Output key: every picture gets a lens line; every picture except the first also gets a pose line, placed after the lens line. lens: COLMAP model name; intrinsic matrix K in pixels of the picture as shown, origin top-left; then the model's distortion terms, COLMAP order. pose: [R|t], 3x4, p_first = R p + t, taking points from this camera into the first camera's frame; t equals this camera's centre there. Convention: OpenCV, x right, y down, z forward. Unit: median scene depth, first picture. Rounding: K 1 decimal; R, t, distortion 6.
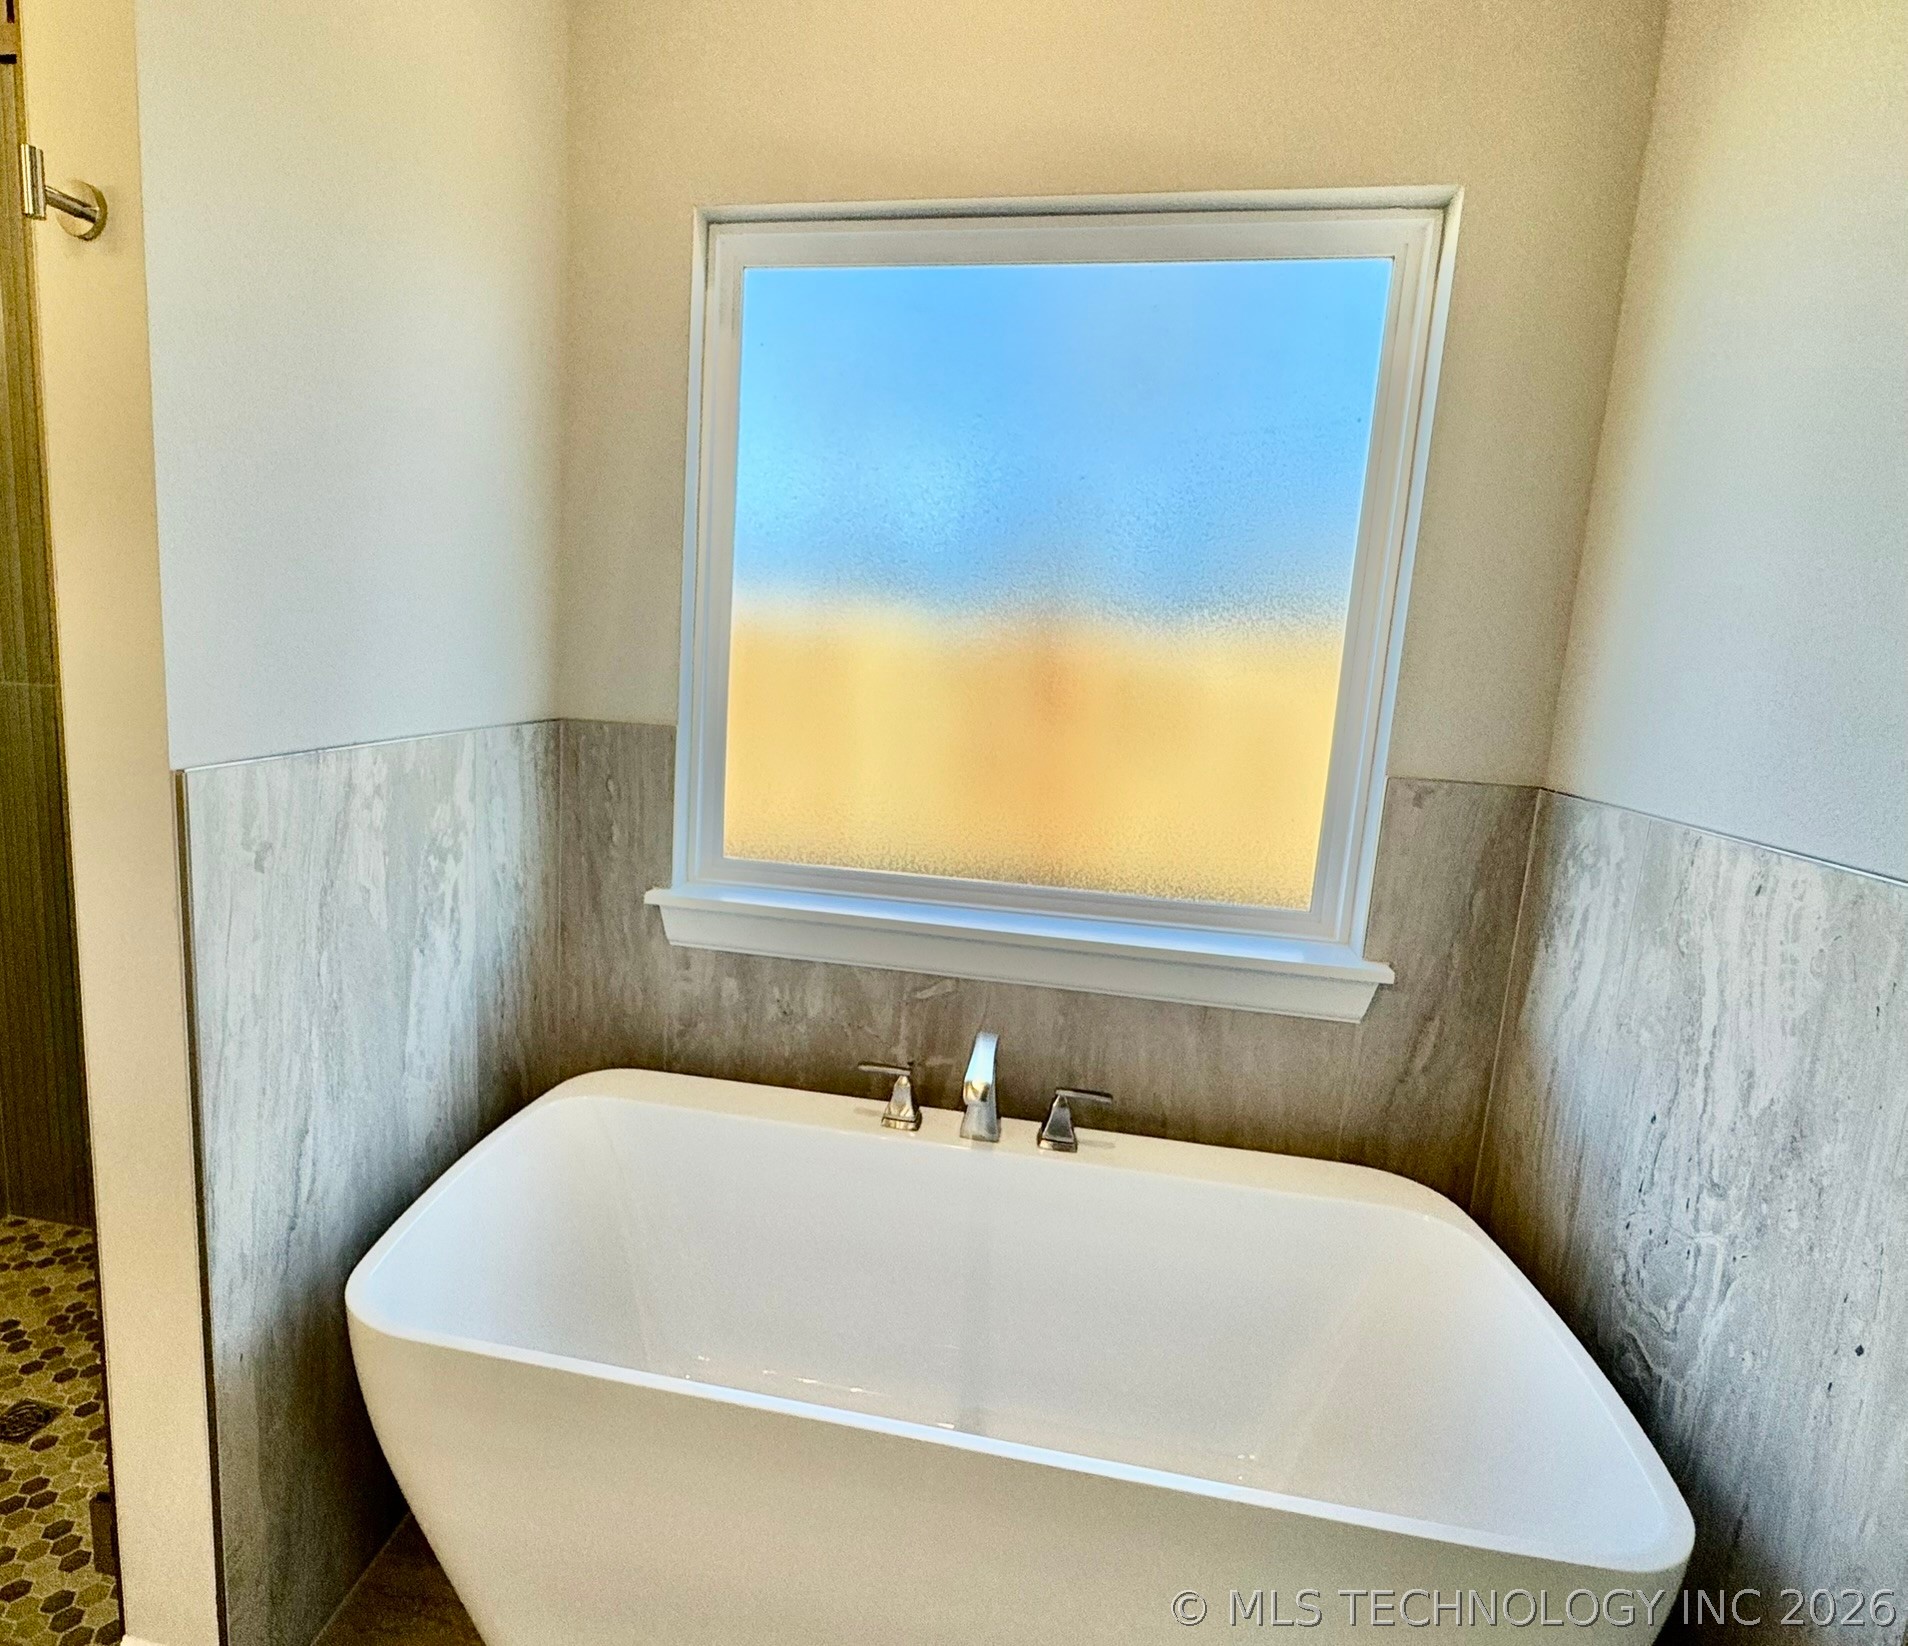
lens RADIAL K [[1088.0, 0, 807.6], [0, 1088.0, 828.9], [0, 0, 1]] dist [-0.005217, 0.001457]
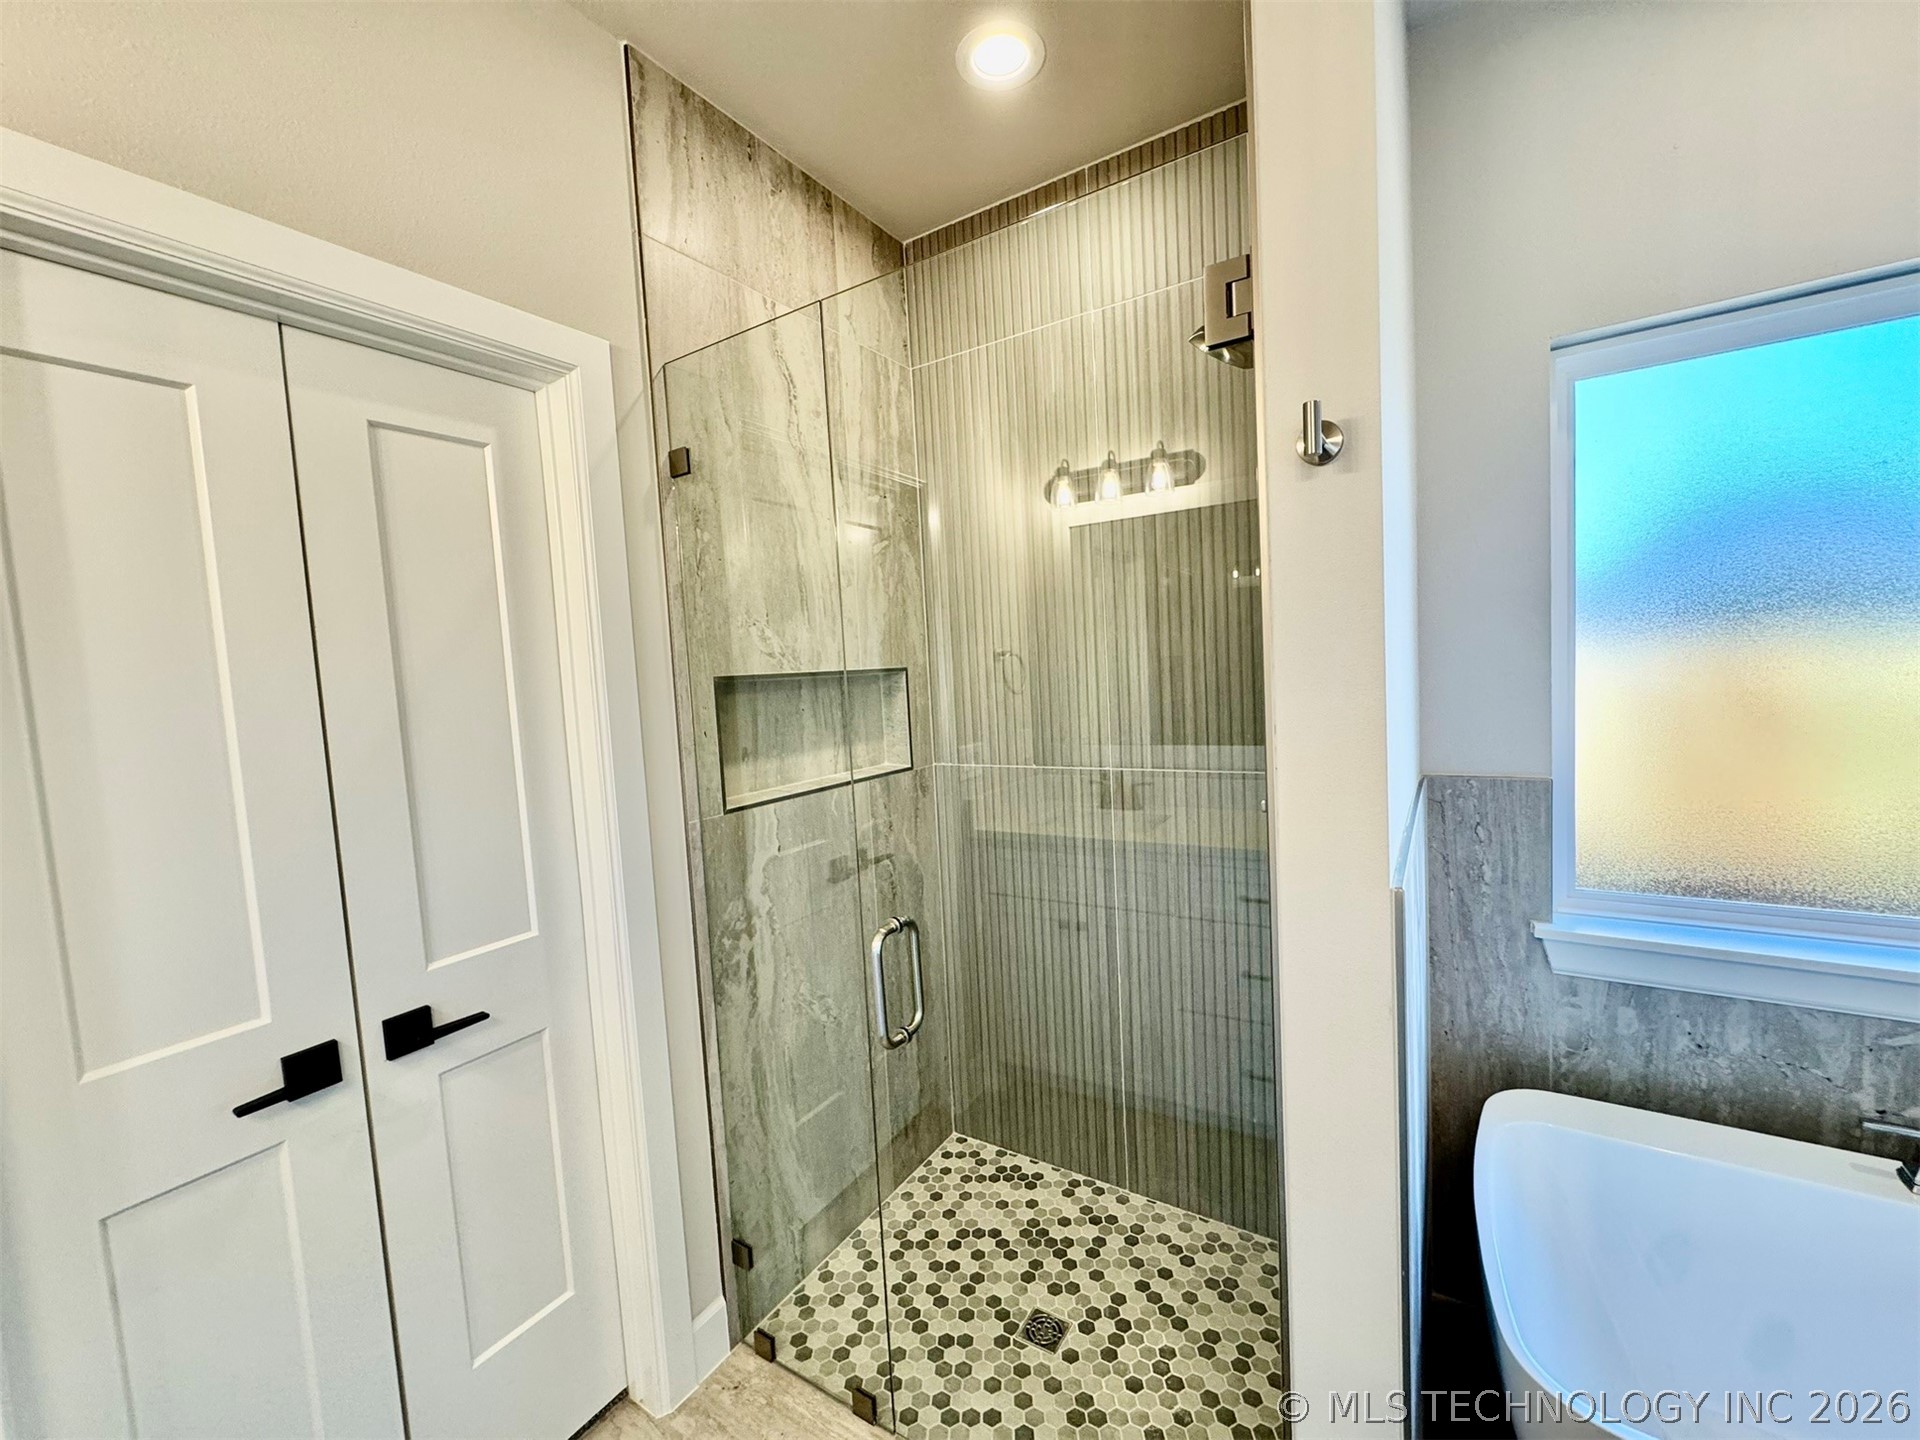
lens RADIAL K [[760.2, 0, 960.2], [0, 760.2, 722.9], [0, 0, 1]] dist [-0.002290, -0.000587]
pose [[0.929480, -0.074313, -0.361308, -0.443863], [0.038504, 0.993692, -0.105327, -0.101760], [0.366856, 0.083988, 0.926479, 0.040173]]
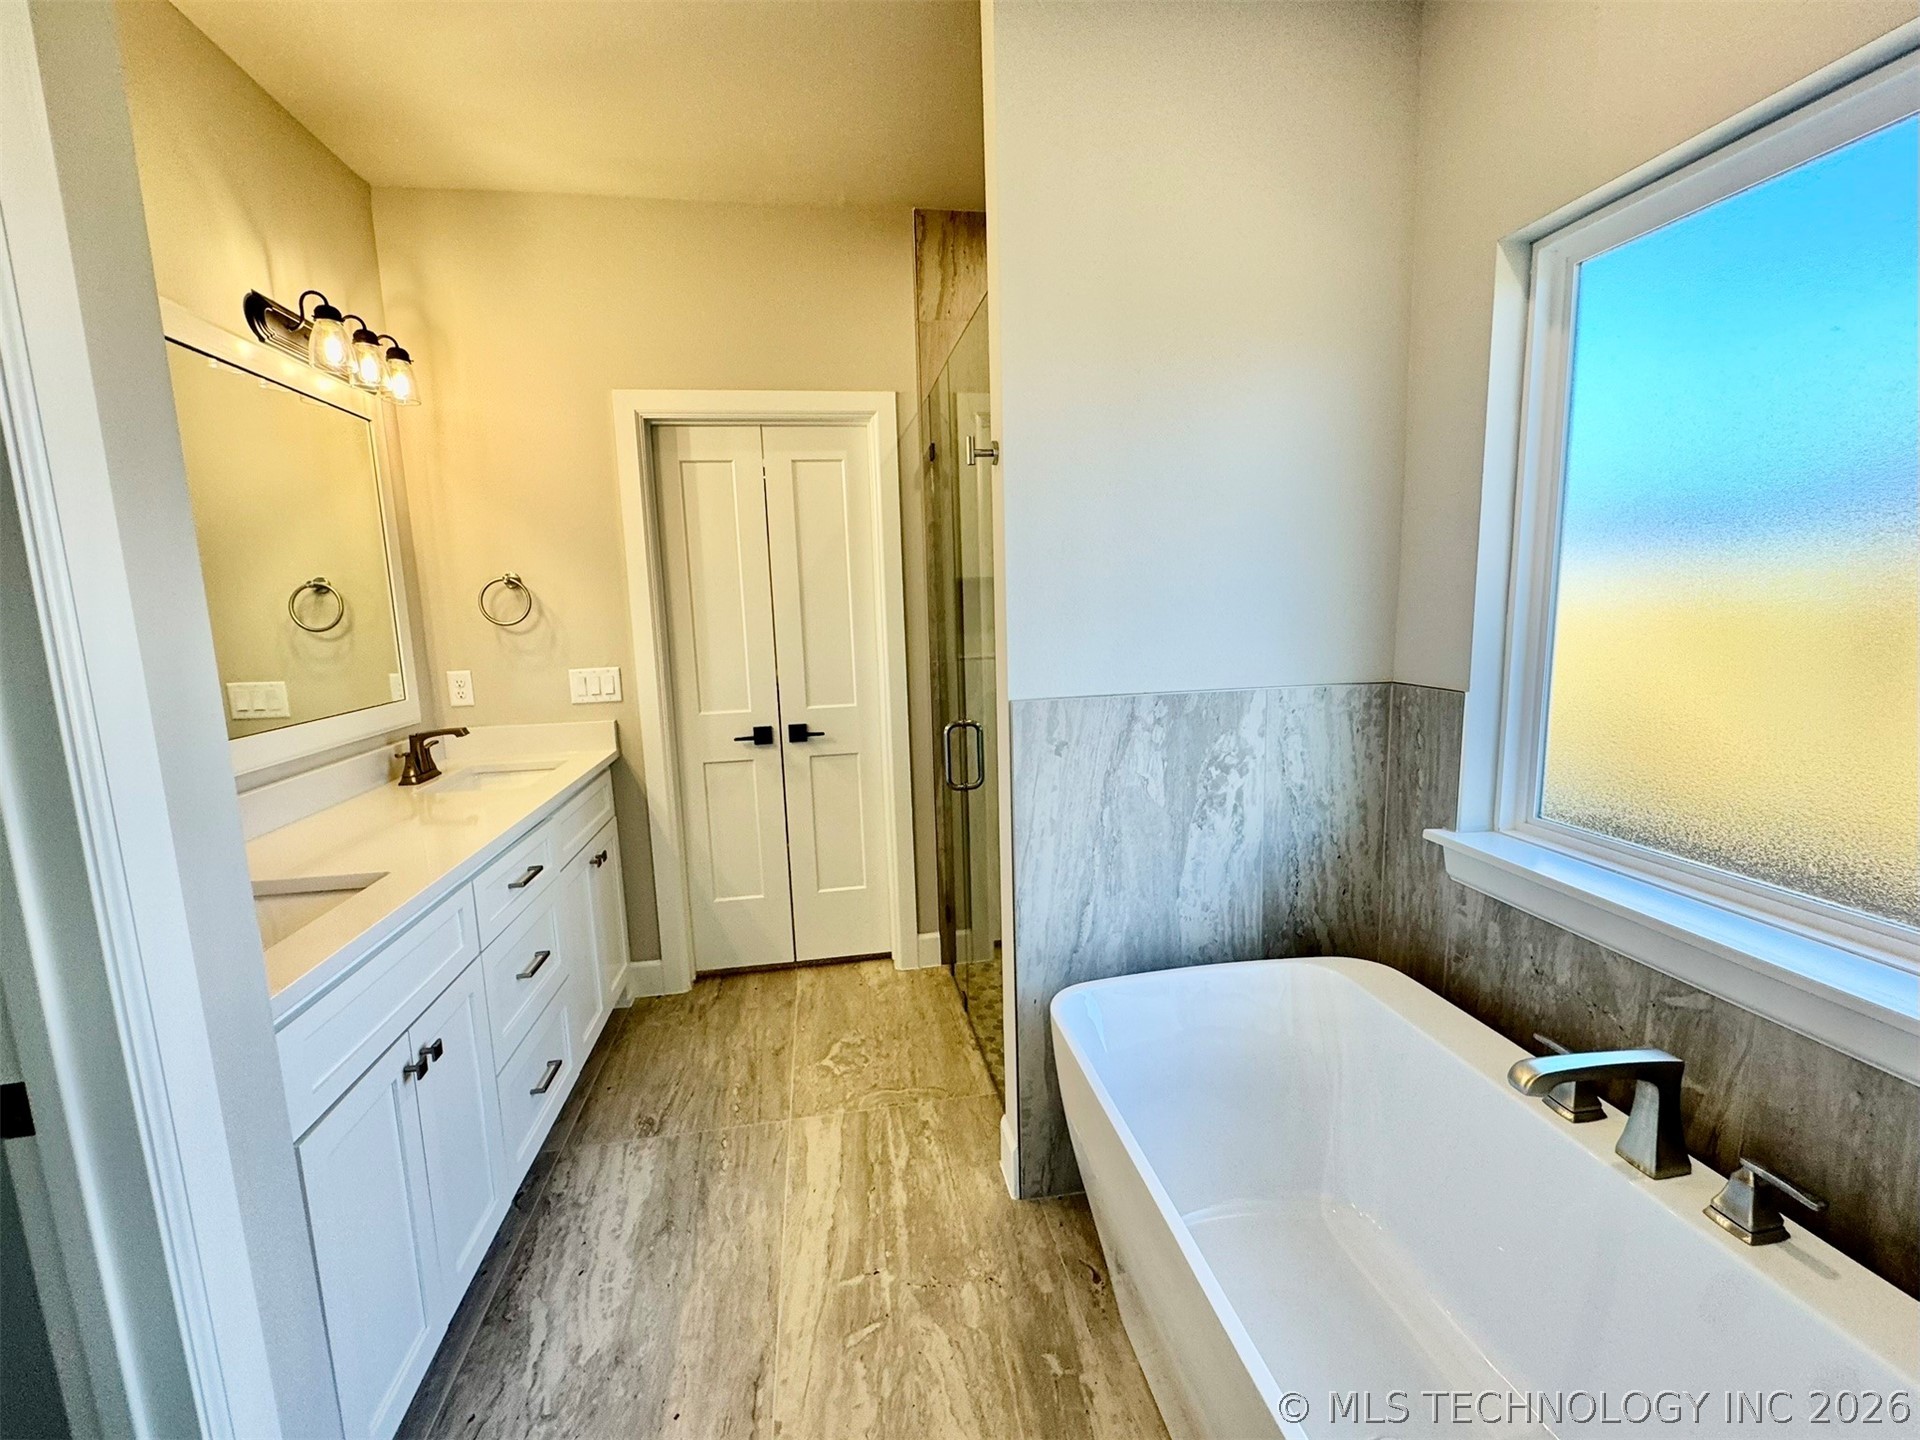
lens RADIAL K [[823.0, 0, 966.0], [0, 823.0, 724.5], [0, 0, 1]] dist [-0.003016, 0.000694]
pose [[0.366881, 0.079906, -0.926830, 0.546932], [-0.111859, 0.992865, 0.041321, -0.040354], [0.923518, 0.088515, 0.373202, 0.204716]]
